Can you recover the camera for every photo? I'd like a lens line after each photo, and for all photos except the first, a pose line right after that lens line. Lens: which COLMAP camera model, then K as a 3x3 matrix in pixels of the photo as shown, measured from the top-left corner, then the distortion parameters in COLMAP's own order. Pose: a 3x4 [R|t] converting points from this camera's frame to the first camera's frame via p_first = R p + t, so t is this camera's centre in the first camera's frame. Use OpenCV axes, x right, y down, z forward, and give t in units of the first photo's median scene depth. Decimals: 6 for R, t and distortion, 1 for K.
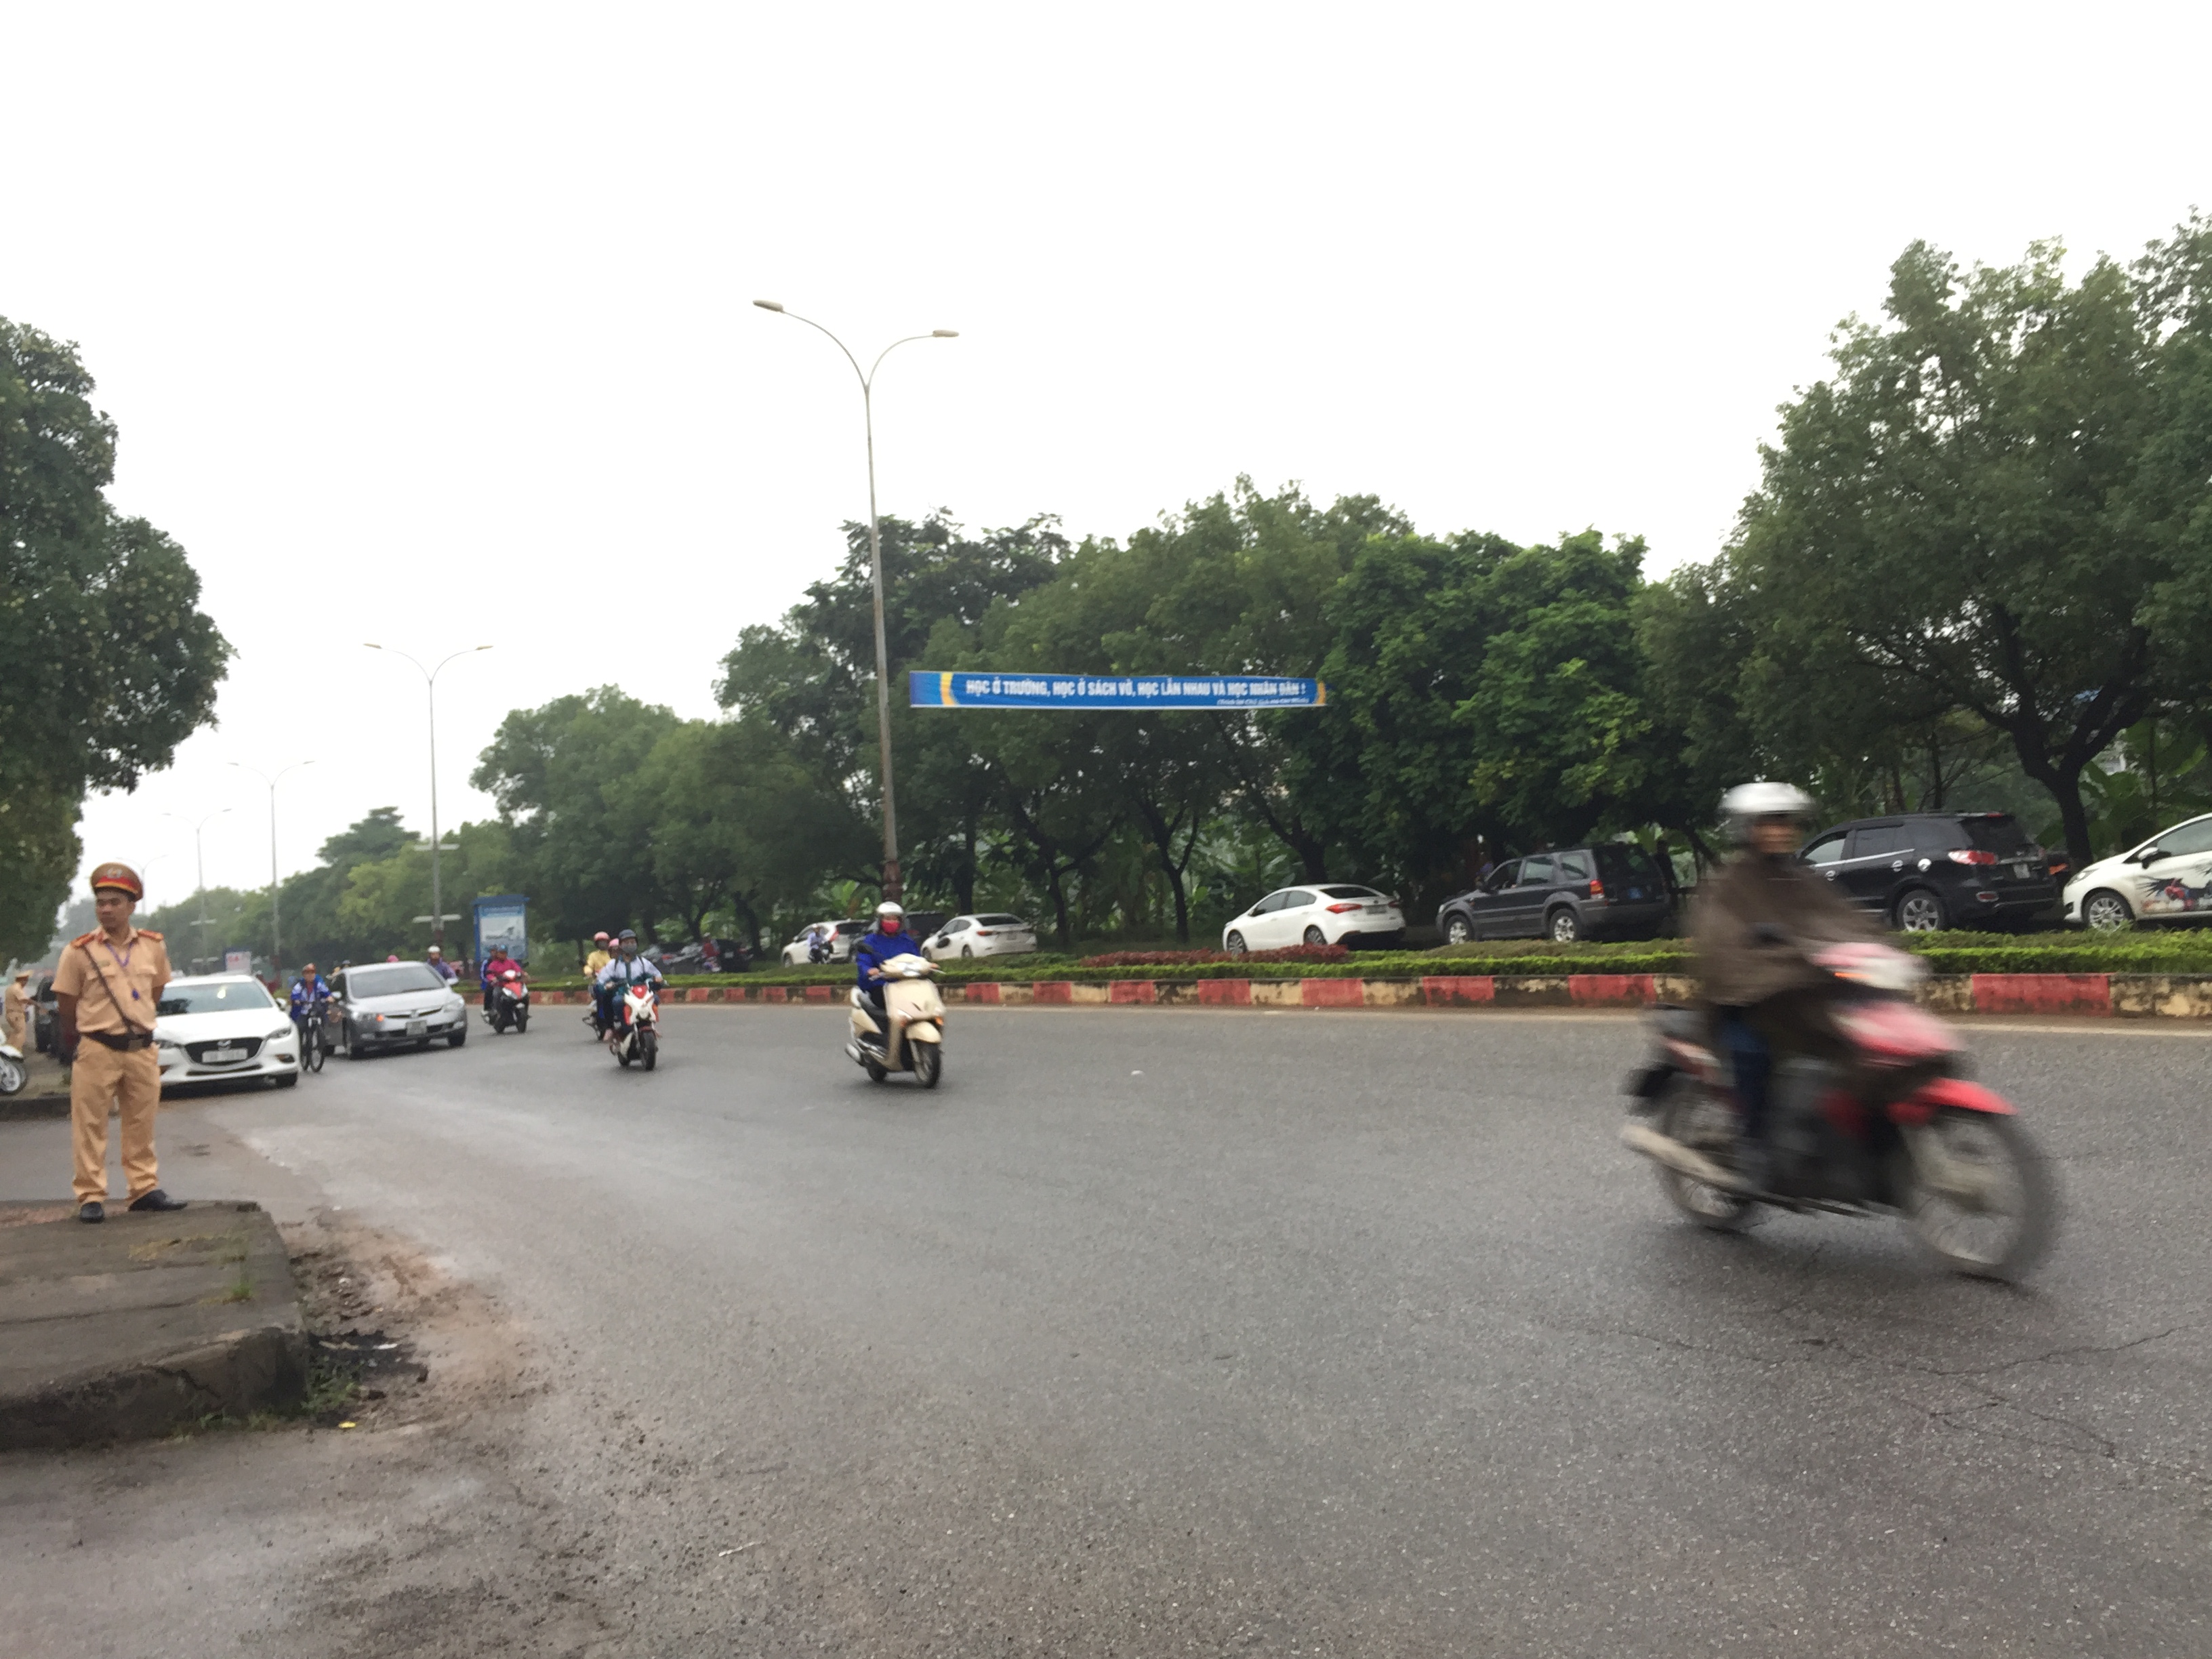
lens RADIAL K [[1875.2, 0, 1106.0], [0, 1875.2, 829.5], [0, 0, 1]] dist [0.002878, -0.211321]
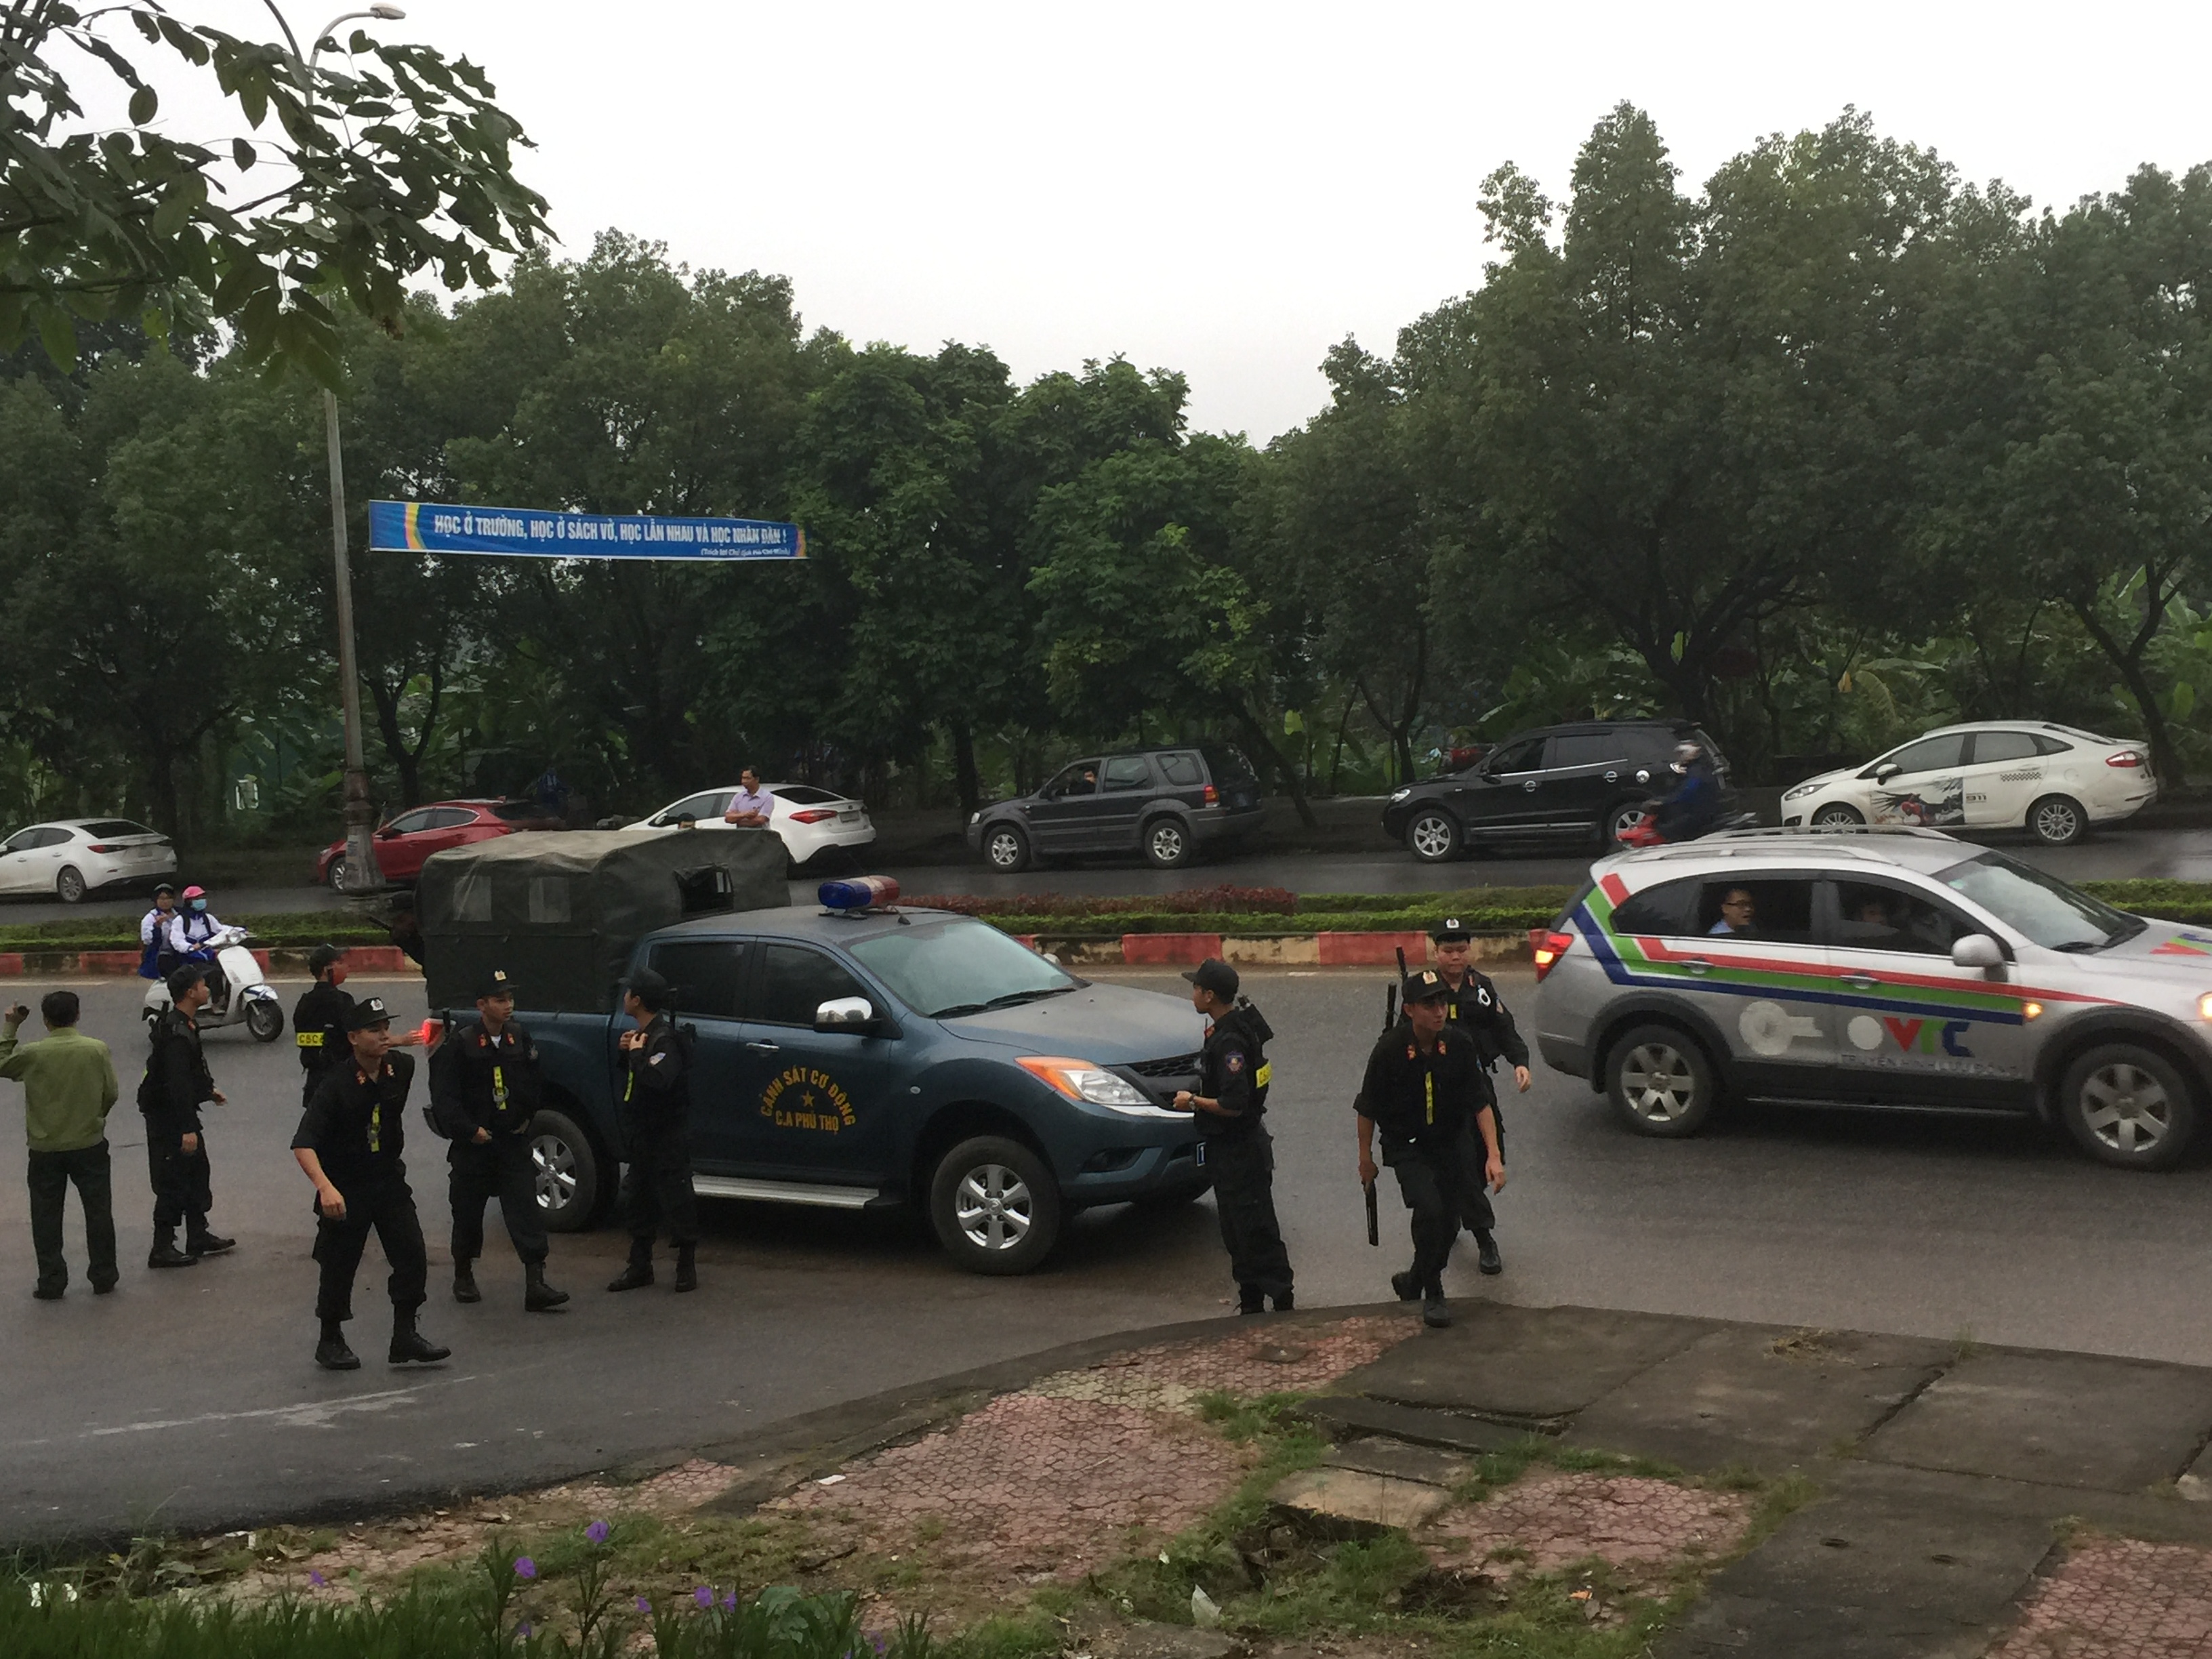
lens RADIAL K [[2510.1, 0, 1106.0], [0, 2510.1, 829.5], [0, 0, 1]] dist [-0.006954, -0.016450]
pose [[0.845149, -0.022455, 0.534060, -0.365176], [-0.015381, 0.997682, 0.066289, -0.026632], [-0.534310, -0.064238, 0.842844, 0.047940]]
